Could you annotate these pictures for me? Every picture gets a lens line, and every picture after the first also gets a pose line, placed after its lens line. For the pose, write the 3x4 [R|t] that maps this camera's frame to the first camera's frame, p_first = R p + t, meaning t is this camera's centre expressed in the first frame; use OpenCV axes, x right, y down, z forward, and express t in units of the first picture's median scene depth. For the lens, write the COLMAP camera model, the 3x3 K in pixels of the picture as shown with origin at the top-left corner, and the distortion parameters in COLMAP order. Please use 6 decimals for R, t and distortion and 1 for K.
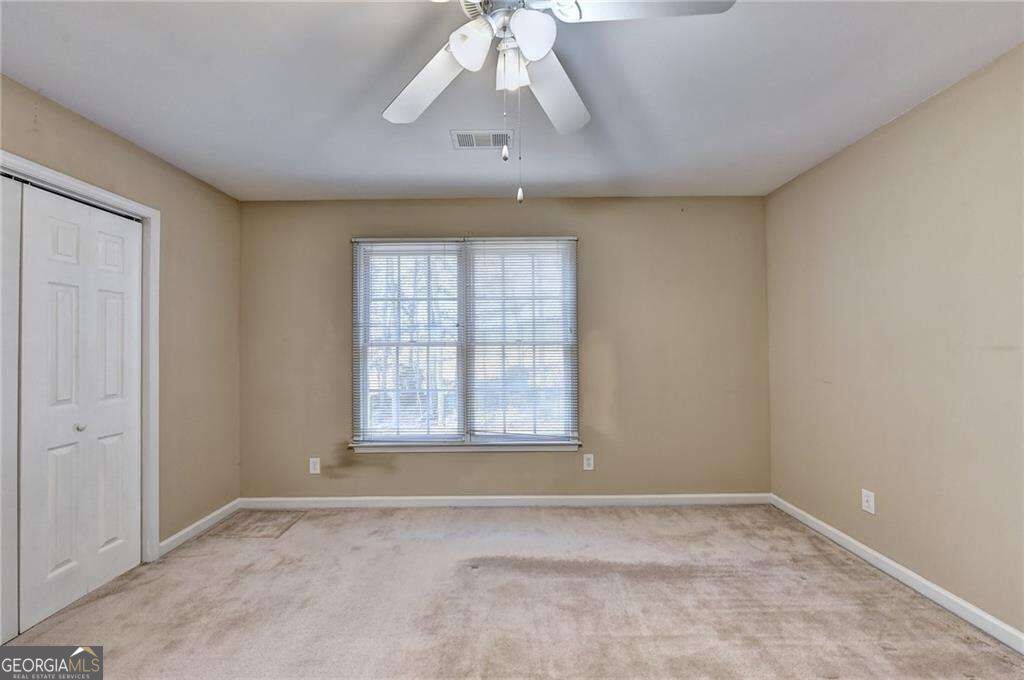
lens RADIAL K [[375.6, 0, 515.7], [0, 375.6, 339.4], [0, 0, 1]] dist [0.002646, 0.000081]
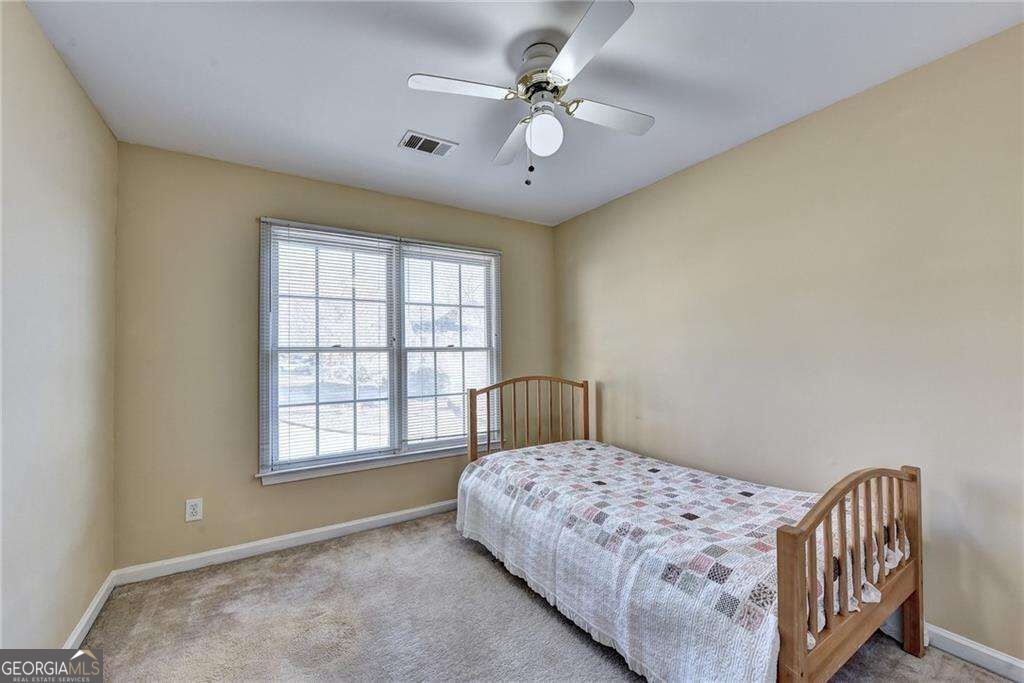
lens RADIAL K [[402.0, 0, 510.3], [0, 402.0, 344.8], [0, 0, 1]] dist [-0.014438, -0.000070]
pose [[0.839716, 0.013952, 0.542846, -0.445396], [-0.011486, 0.999903, -0.007931, 0.004385], [-0.542904, 0.000425, 0.839794, -0.000289]]
